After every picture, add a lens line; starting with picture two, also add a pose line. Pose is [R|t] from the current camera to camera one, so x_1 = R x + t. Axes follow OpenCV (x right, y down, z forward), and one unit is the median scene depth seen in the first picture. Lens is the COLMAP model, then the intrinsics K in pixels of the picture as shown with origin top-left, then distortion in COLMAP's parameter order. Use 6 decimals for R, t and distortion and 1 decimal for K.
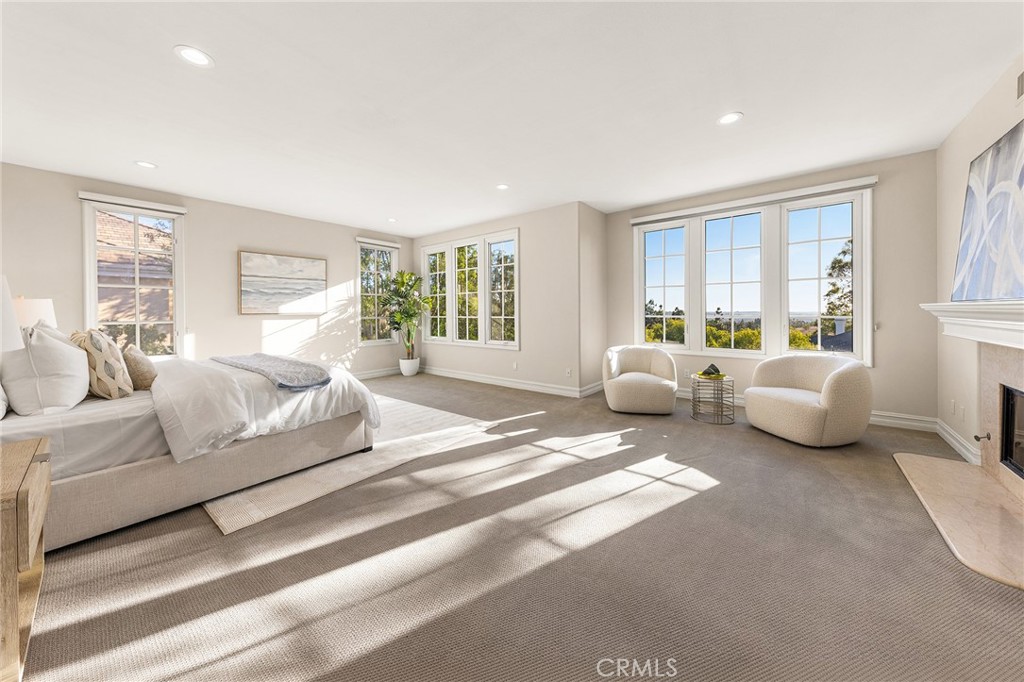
lens RADIAL K [[428.4, 0, 542.2], [0, 428.4, 310.9], [0, 0, 1]] dist [0.010417, -0.000527]
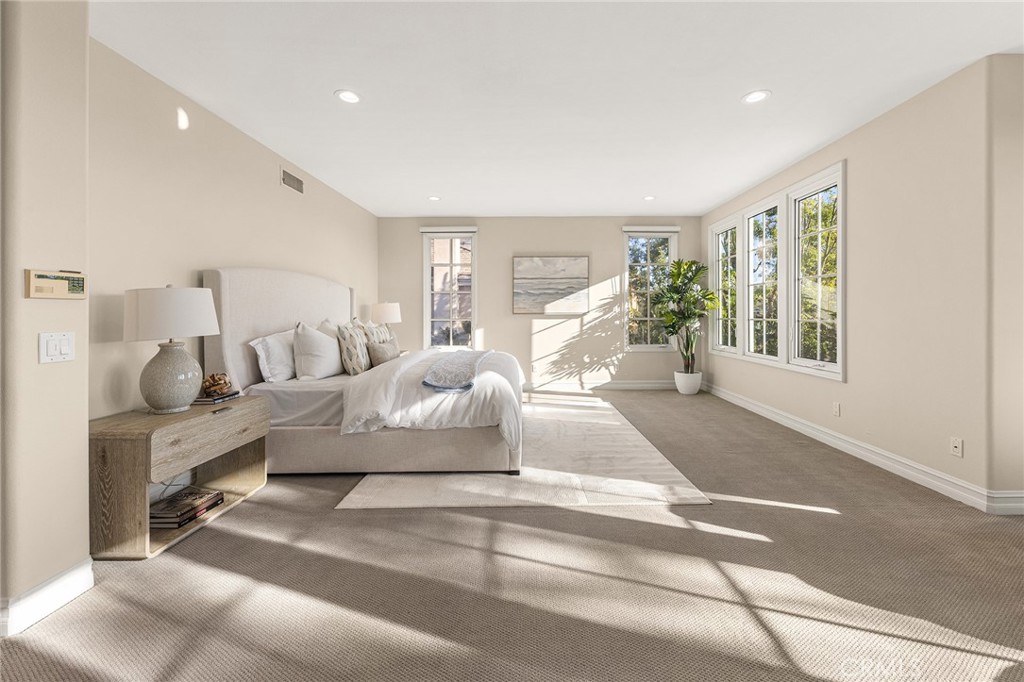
lens RADIAL K [[428.4, 0, 542.2], [0, 428.4, 310.9], [0, 0, 1]] dist [0.010417, -0.000527]
pose [[0.518157, 0.000127, -0.855286, 0.270346], [0.001325, 0.999999, 0.000951, -0.000199], [0.855285, -0.001626, 0.518156, 0.464265]]
